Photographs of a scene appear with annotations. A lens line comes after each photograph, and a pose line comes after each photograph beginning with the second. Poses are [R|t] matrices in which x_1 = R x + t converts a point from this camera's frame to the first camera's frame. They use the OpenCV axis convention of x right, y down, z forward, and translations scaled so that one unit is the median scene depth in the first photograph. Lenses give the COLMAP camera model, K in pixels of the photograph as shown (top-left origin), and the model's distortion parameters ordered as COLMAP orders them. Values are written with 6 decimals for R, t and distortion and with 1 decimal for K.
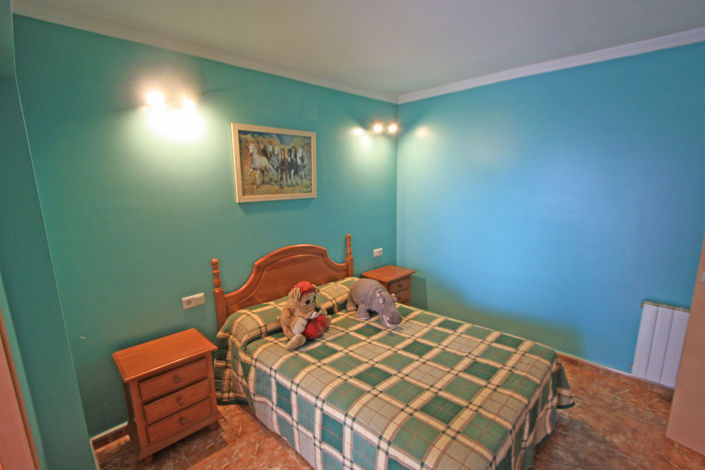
lens RADIAL K [[321.6, 0, 355.0], [0, 321.6, 237.9], [0, 0, 1]] dist [-0.003171, 0.000382]
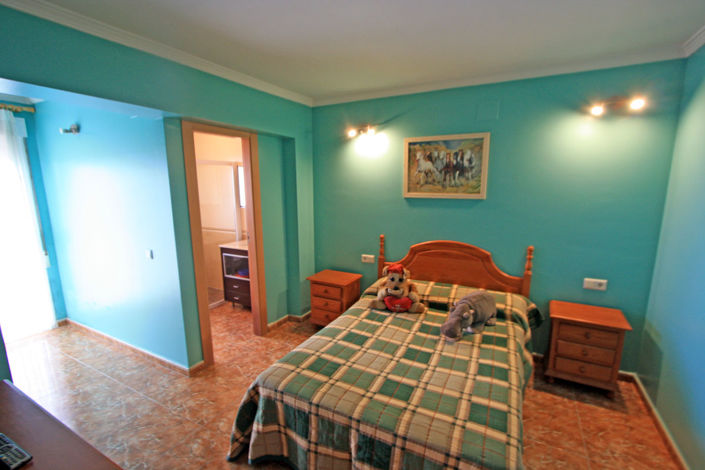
lens RADIAL K [[321.6, 0, 354.9], [0, 321.6, 236.4], [0, 0, 1]] dist [-0.003171, 0.000382]
pose [[0.308496, 0.171836, -0.935576, 0.784943], [-0.174313, 0.977105, 0.121986, -0.073929], [0.935118, 0.125451, 0.331386, 0.365356]]
